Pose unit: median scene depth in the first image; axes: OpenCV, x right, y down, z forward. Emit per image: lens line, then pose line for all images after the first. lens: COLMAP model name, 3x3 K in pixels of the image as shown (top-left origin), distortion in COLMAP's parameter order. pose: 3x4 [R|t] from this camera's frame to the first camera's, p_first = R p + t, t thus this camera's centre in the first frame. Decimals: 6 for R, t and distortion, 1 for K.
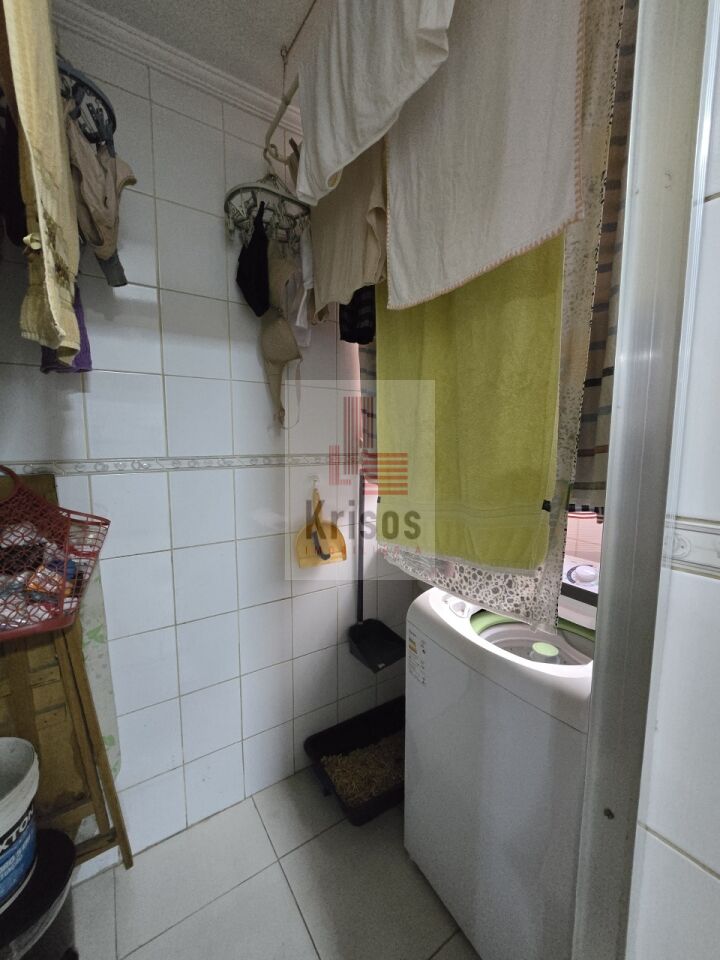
lens RADIAL K [[394.0, 0, 357.9], [0, 394.0, 480.6], [0, 0, 1]] dist [-0.002310, -0.000725]
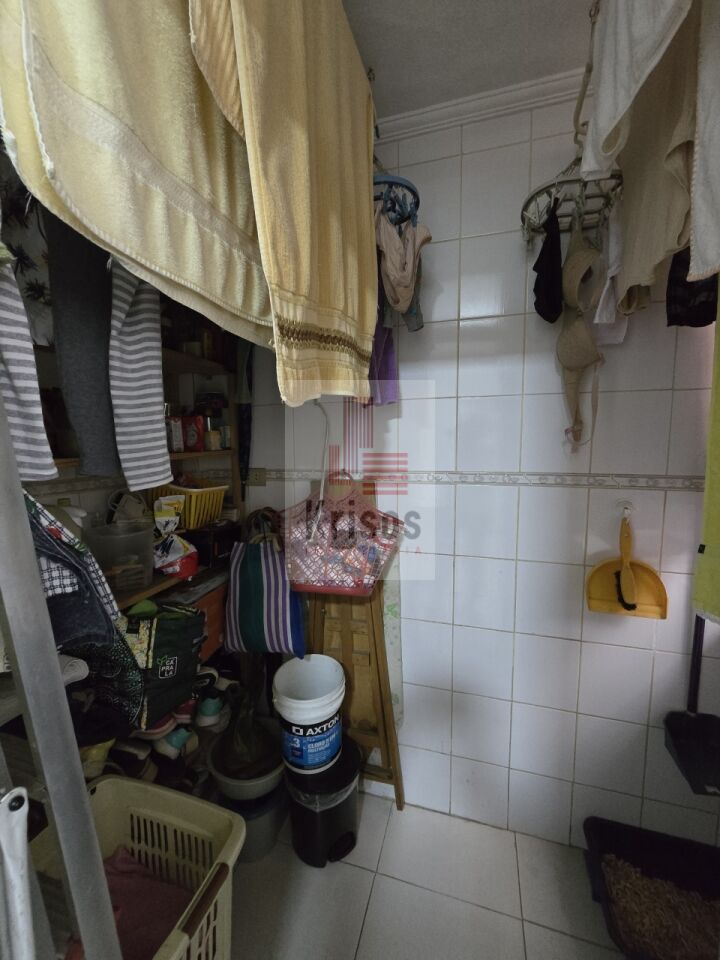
lens RADIAL K [[394.0, 0, 357.9], [0, 394.0, 480.6], [0, 0, 1]] dist [-0.002310, -0.000725]
pose [[0.632088, 0.069048, -0.771814, 0.205931], [-0.077114, 0.996683, 0.026012, -0.043997], [0.771050, 0.043076, 0.635316, 0.093761]]
